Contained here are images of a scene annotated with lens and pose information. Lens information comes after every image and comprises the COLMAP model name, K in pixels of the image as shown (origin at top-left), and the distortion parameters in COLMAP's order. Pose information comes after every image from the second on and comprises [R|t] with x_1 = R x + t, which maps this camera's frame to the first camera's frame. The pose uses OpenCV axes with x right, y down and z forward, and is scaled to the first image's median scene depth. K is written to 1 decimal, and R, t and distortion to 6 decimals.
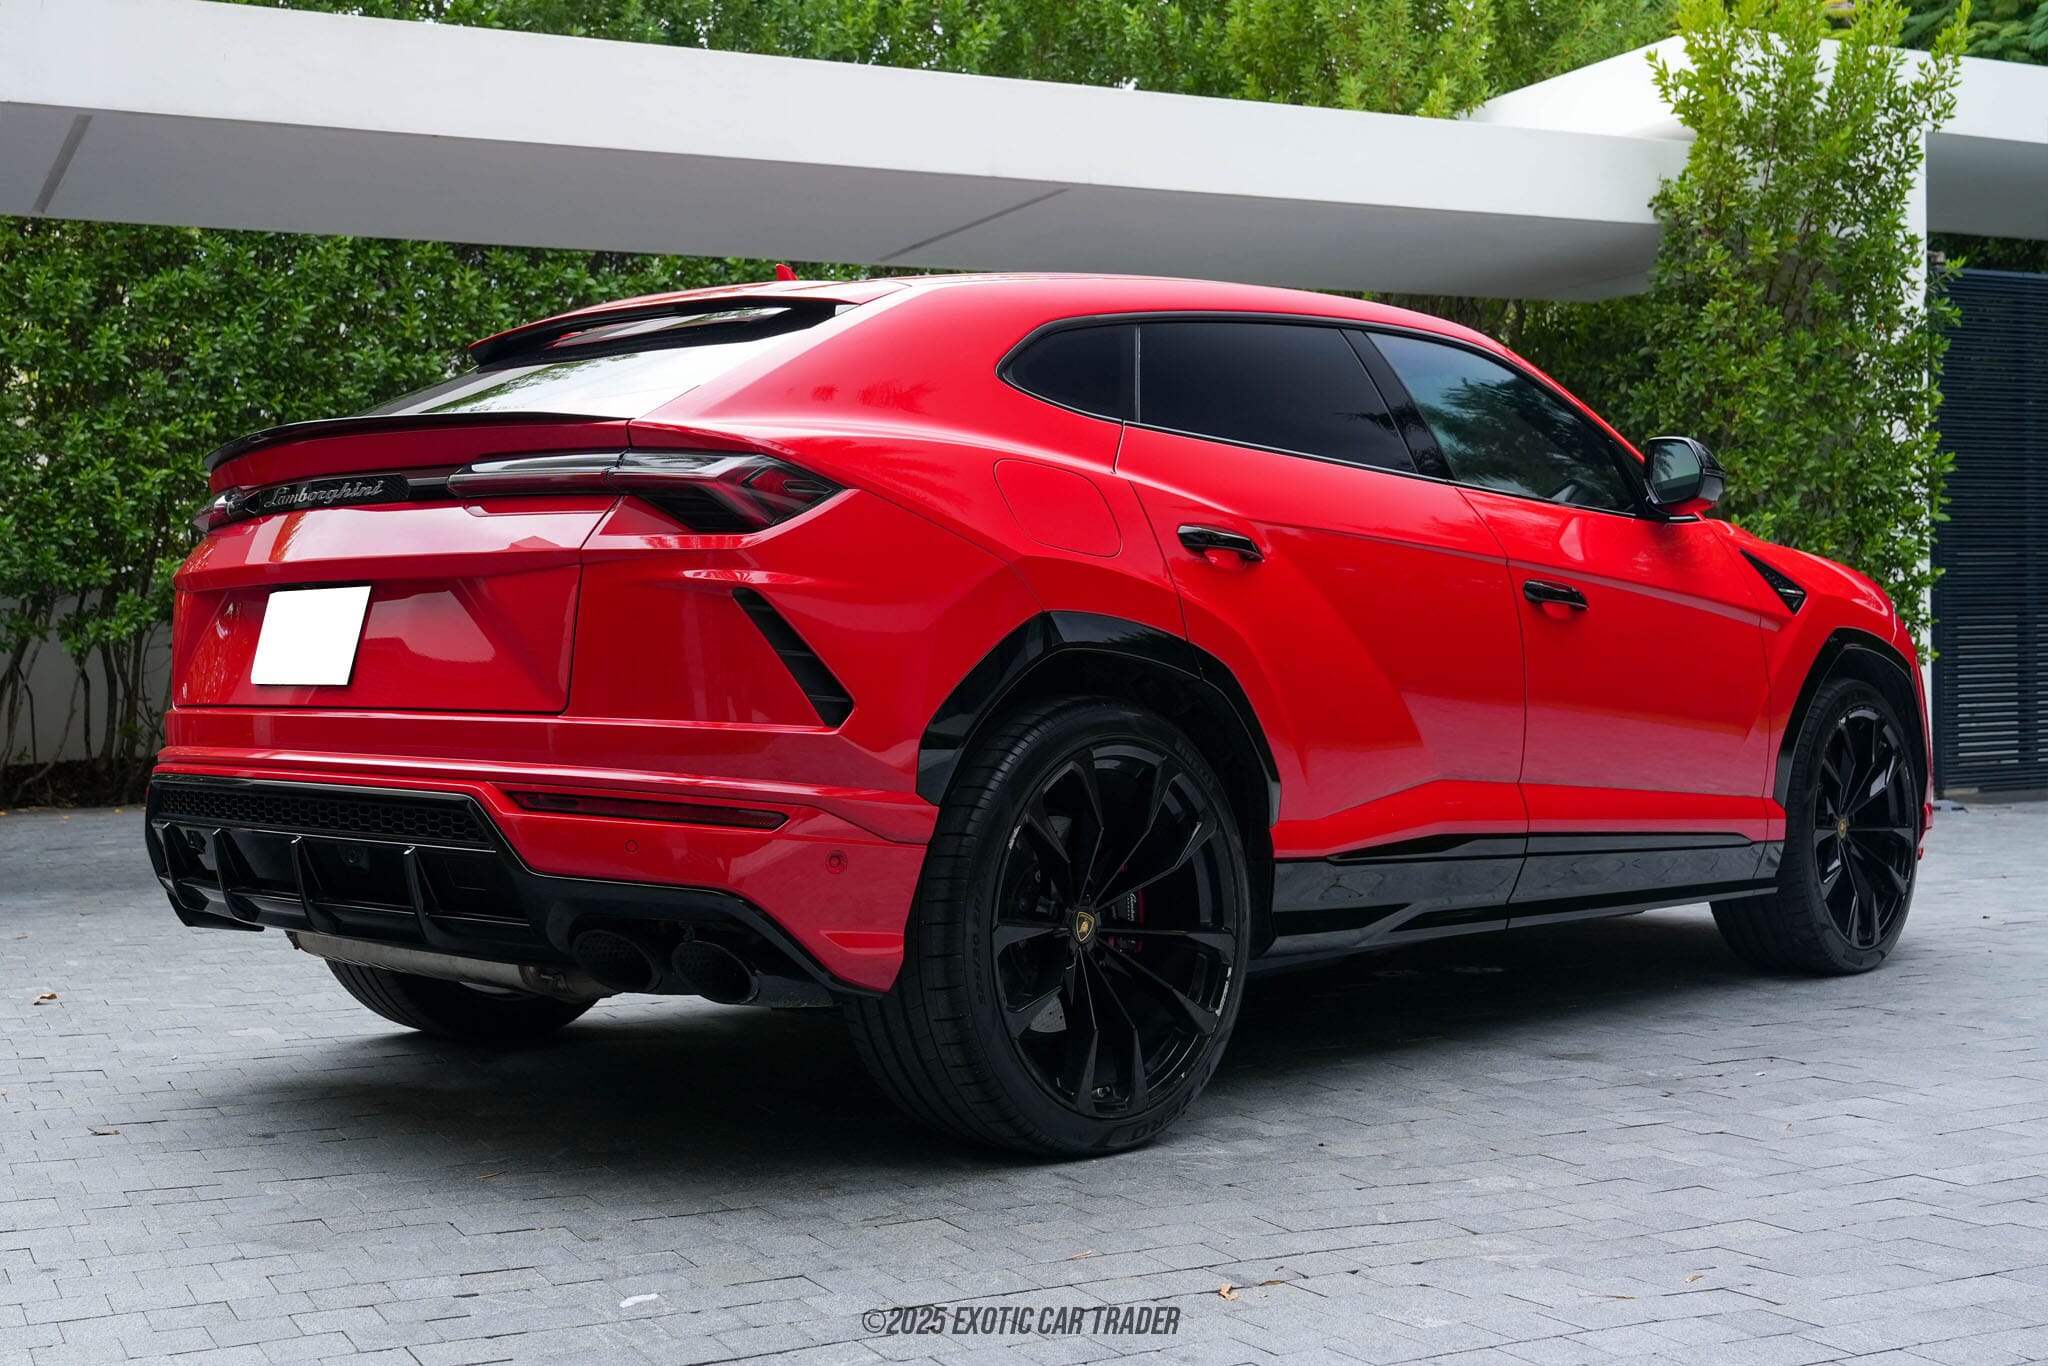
lens RADIAL K [[1941.9, 0, 1024.0], [0, 1941.9, 683.0], [0, 0, 1]] dist [-0.009009, -0.019277]
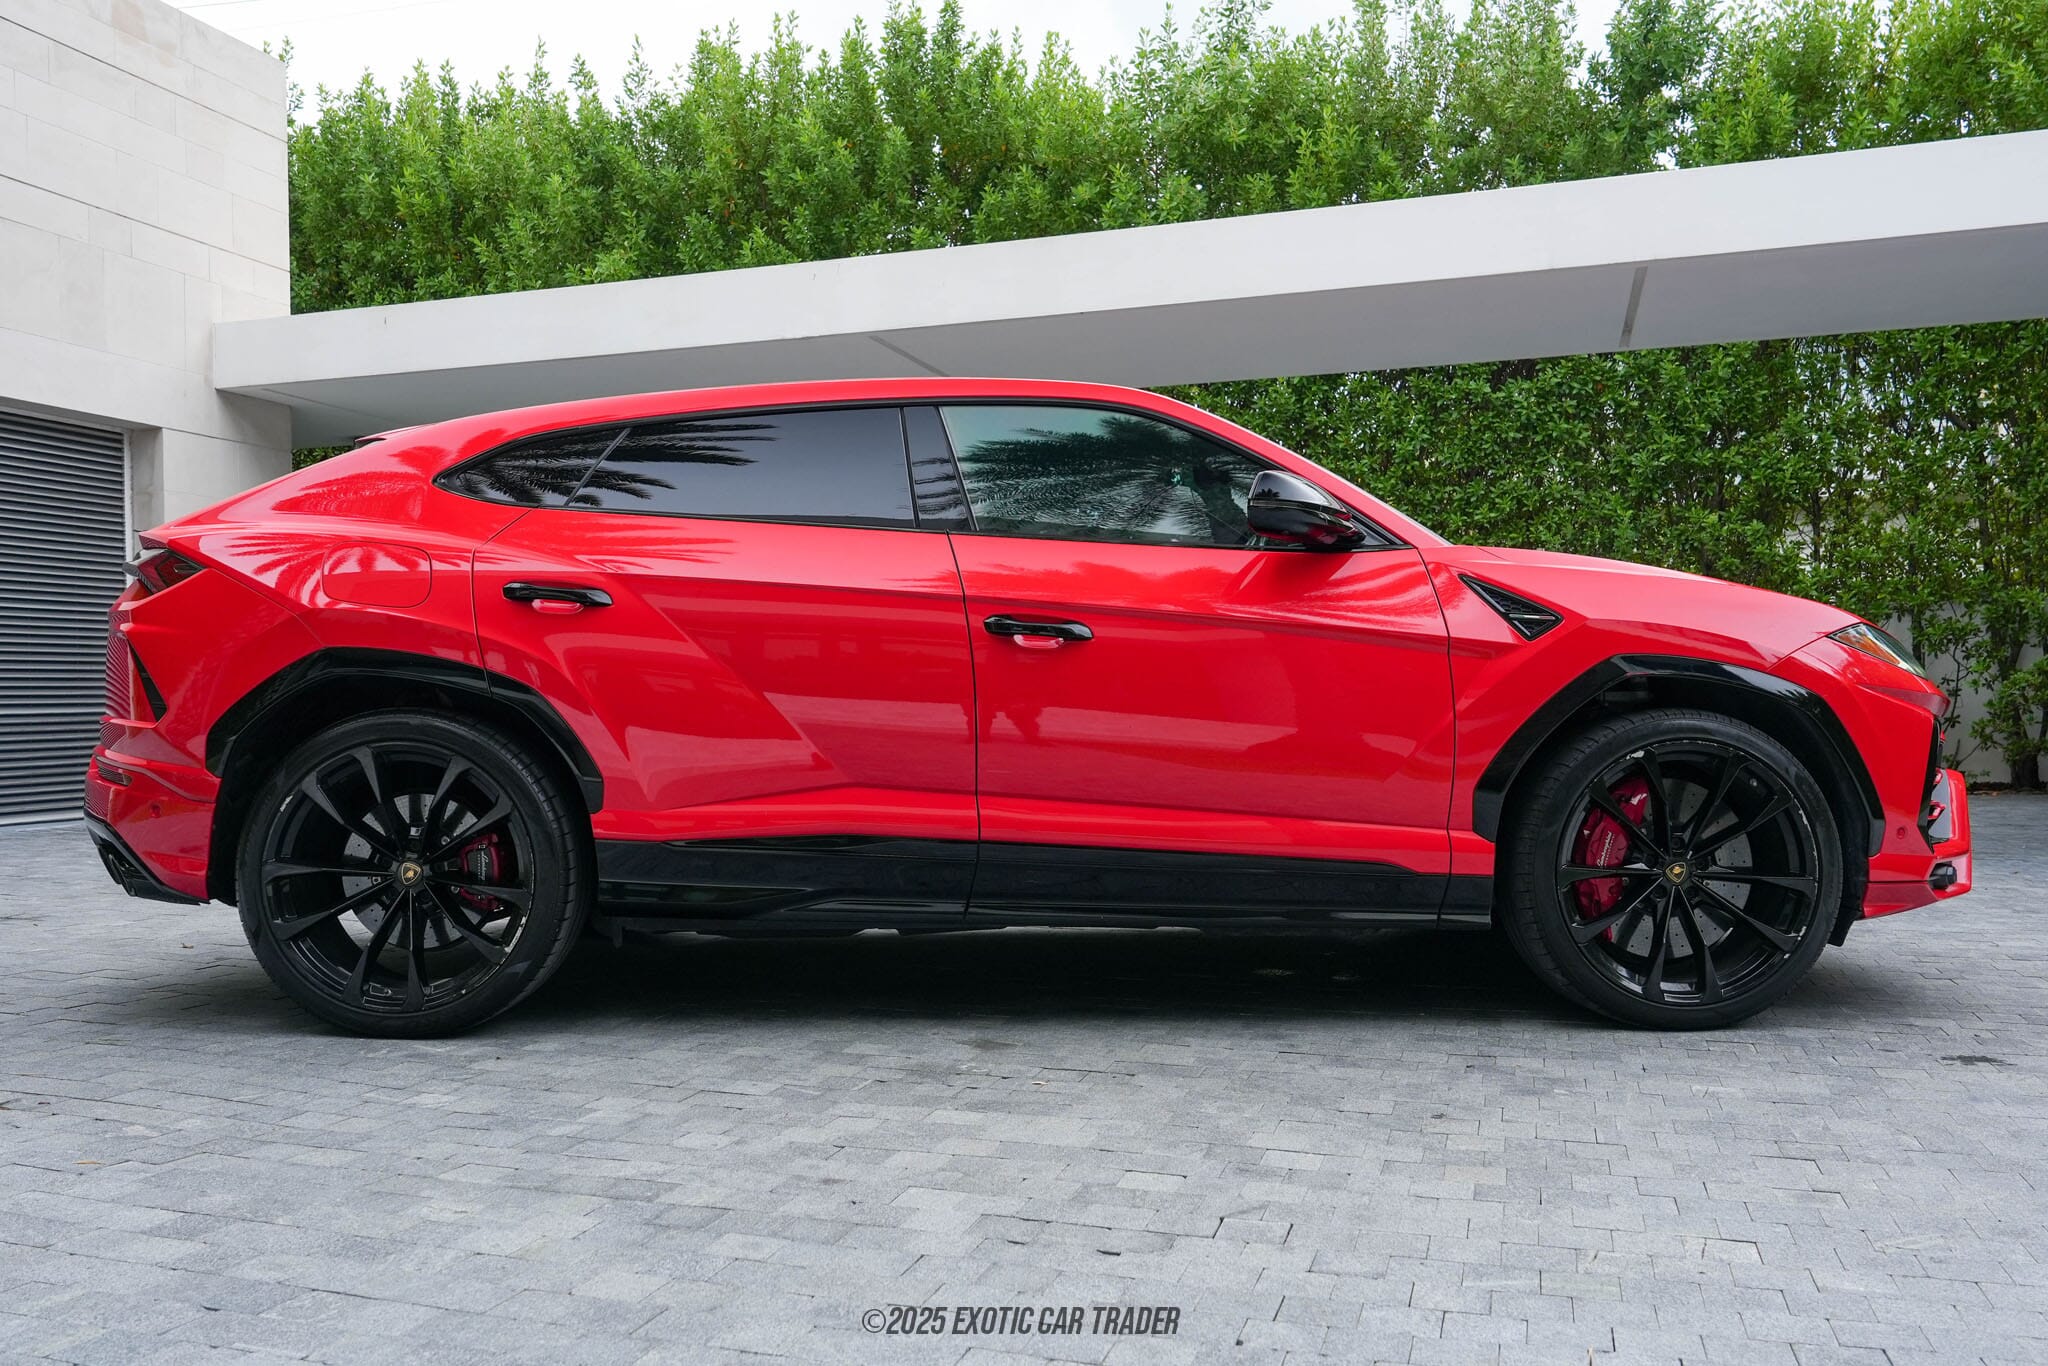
lens RADIAL K [[1477.0, 0, 1024.0], [0, 1477.0, 683.0], [0, 0, 1]] dist [0.003428, 0.002145]
pose [[0.784440, 0.003816, -0.620192, 1.070043], [-0.013043, 0.999861, -0.010346, -0.006227], [0.620067, 0.016205, 0.784381, 0.454316]]
